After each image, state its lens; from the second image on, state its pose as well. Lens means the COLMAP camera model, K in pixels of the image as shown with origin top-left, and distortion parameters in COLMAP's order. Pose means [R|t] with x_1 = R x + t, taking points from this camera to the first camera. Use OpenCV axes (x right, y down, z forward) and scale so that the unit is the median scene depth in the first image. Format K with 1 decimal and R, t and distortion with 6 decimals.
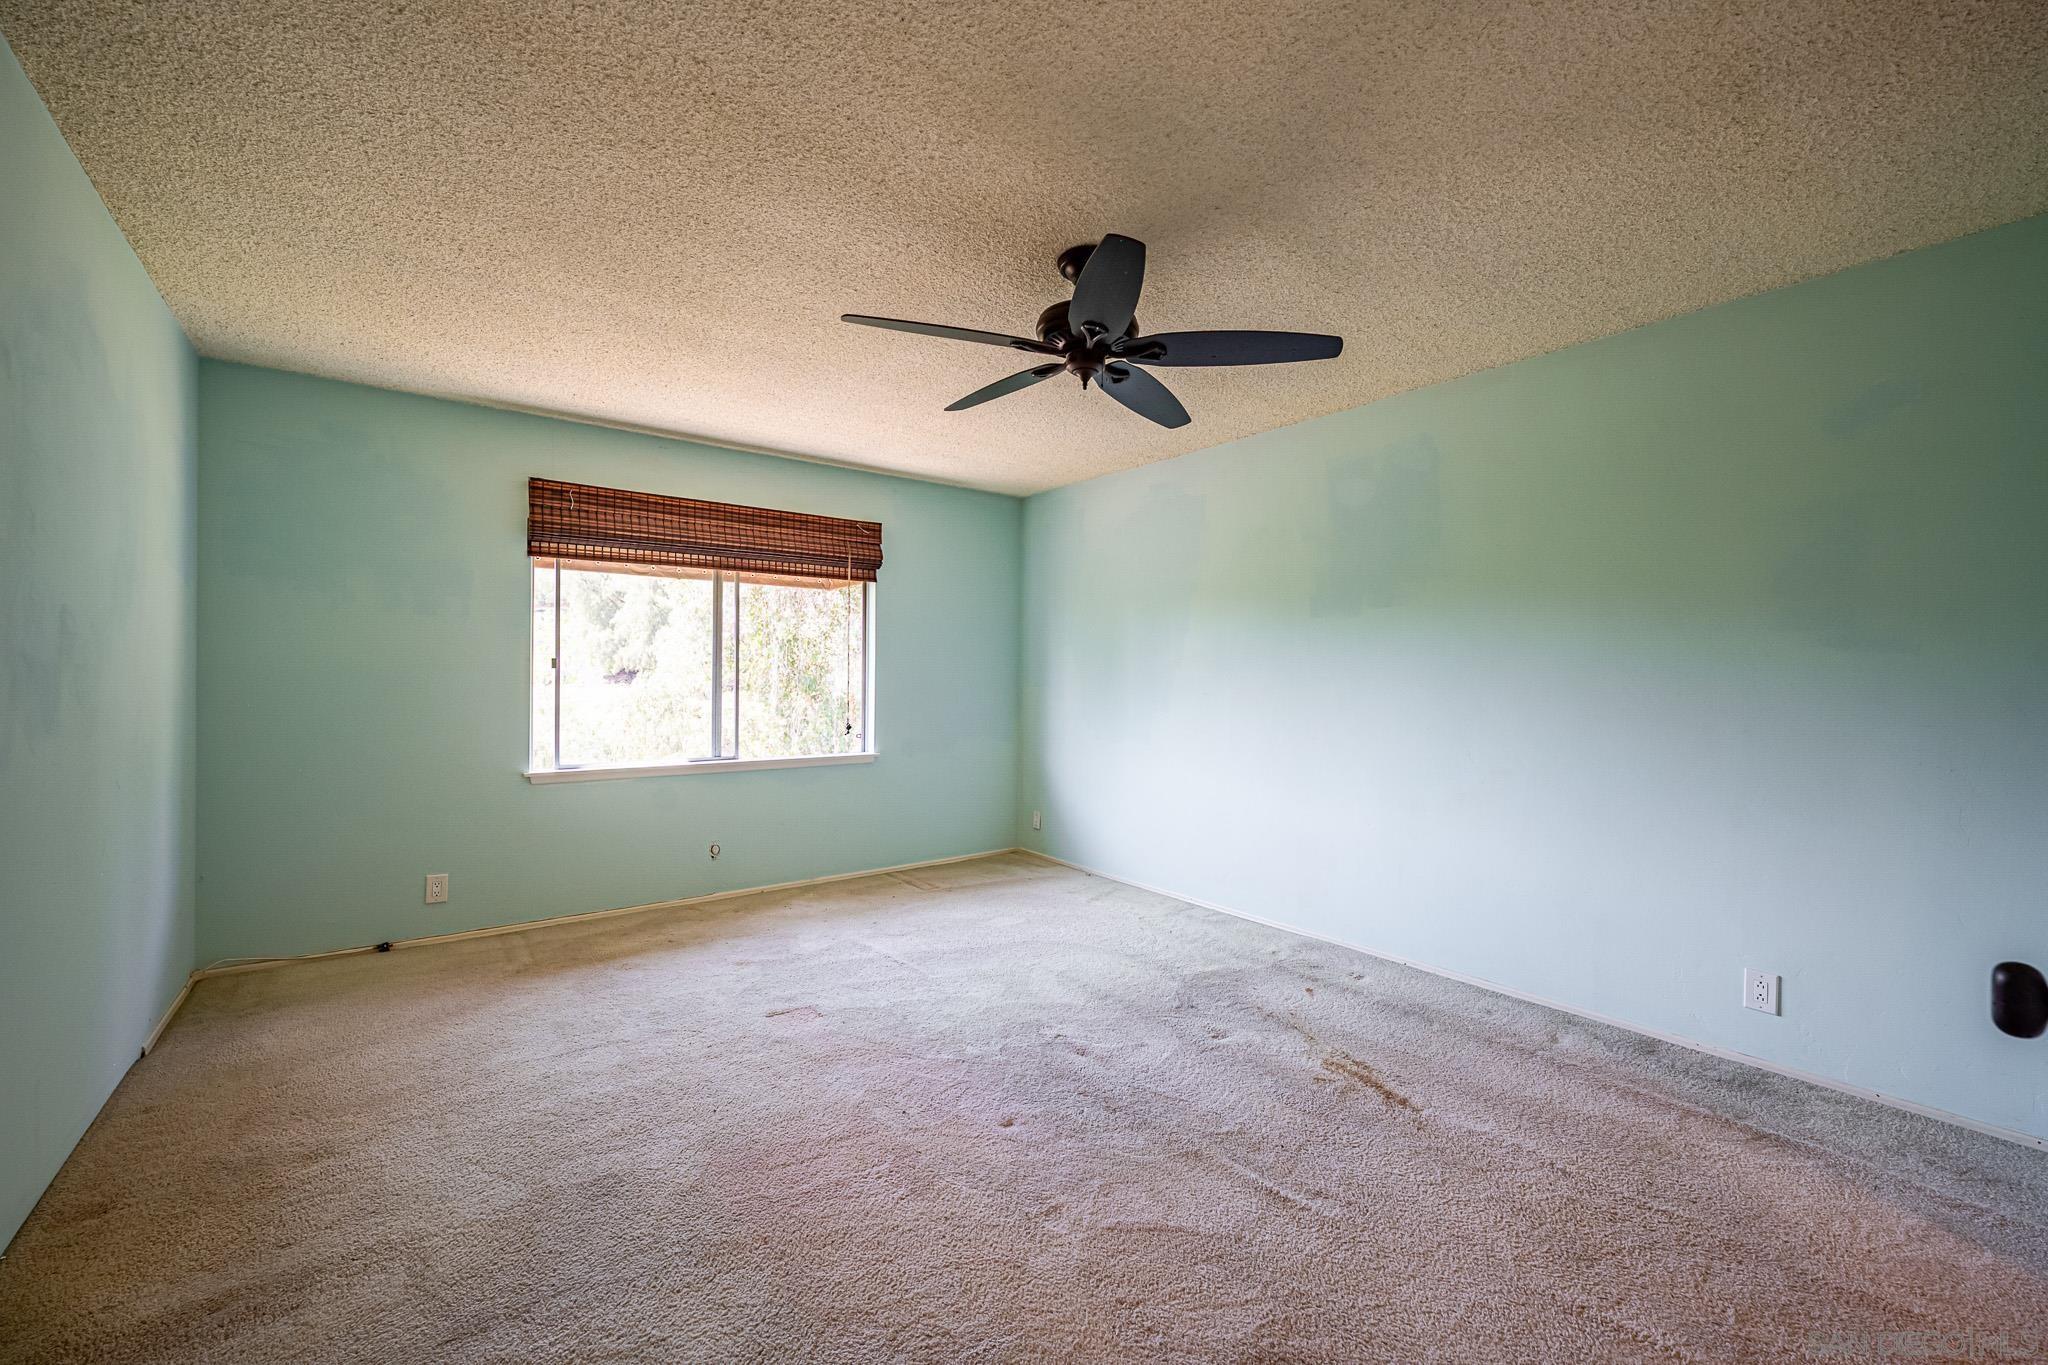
lens RADIAL K [[816.8, 0, 1034.4], [0, 816.8, 688.5], [0, 0, 1]] dist [0.003088, 0.000224]
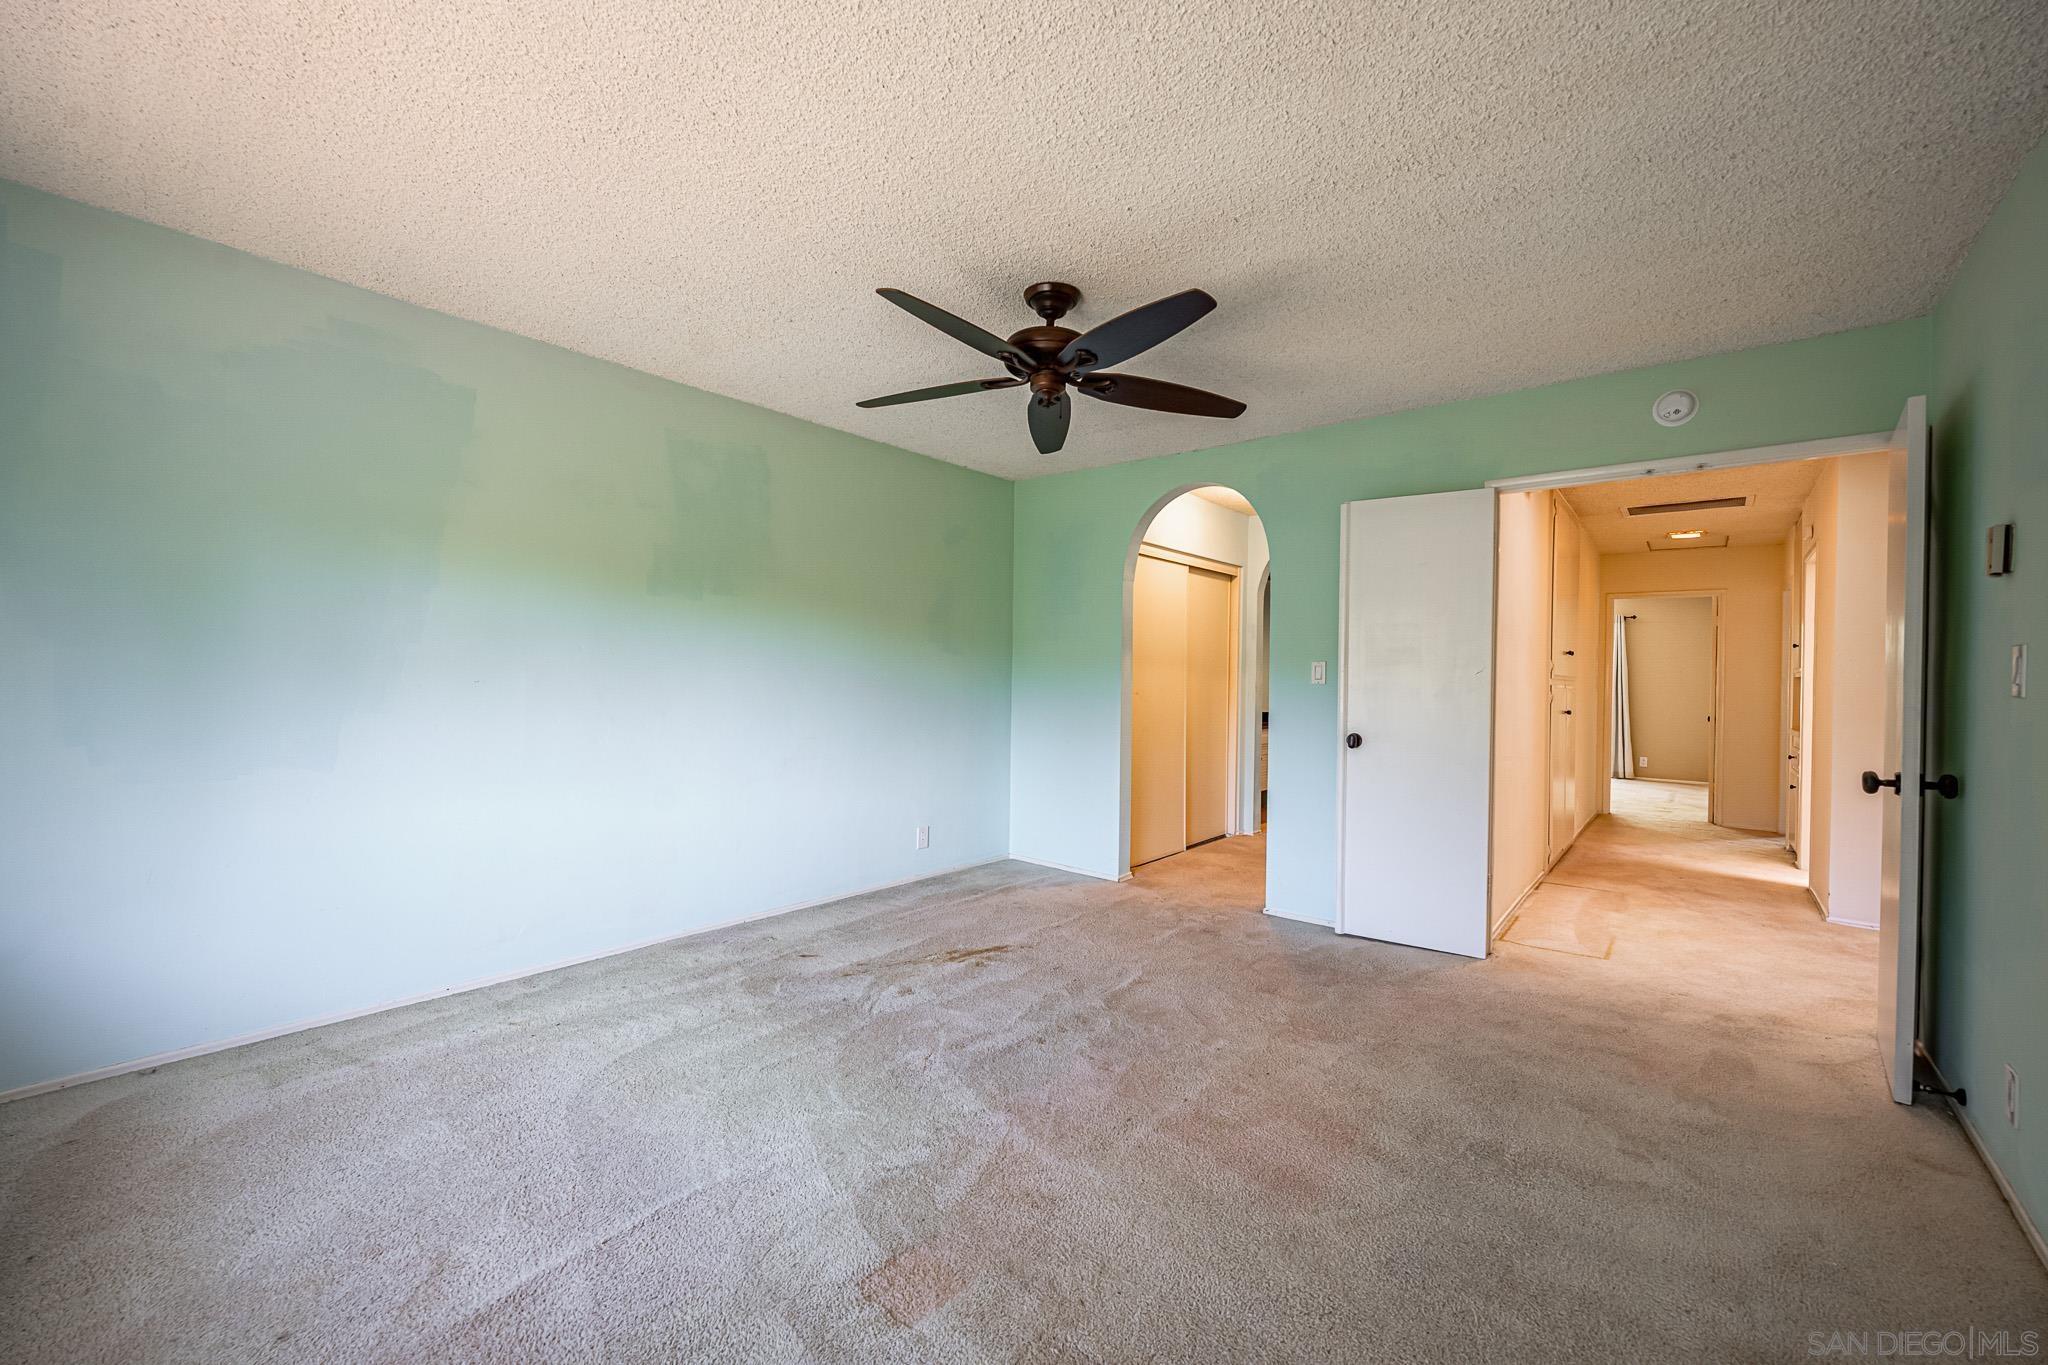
lens RADIAL K [[816.8, 0, 1035.6], [0, 816.8, 673.3], [0, 0, 1]] dist [0.003088, 0.000224]
pose [[-0.231847, -0.009063, 0.972710, -0.592396], [-0.011744, 0.999910, 0.006517, -0.008853], [-0.972681, -0.009913, -0.231932, 0.736197]]
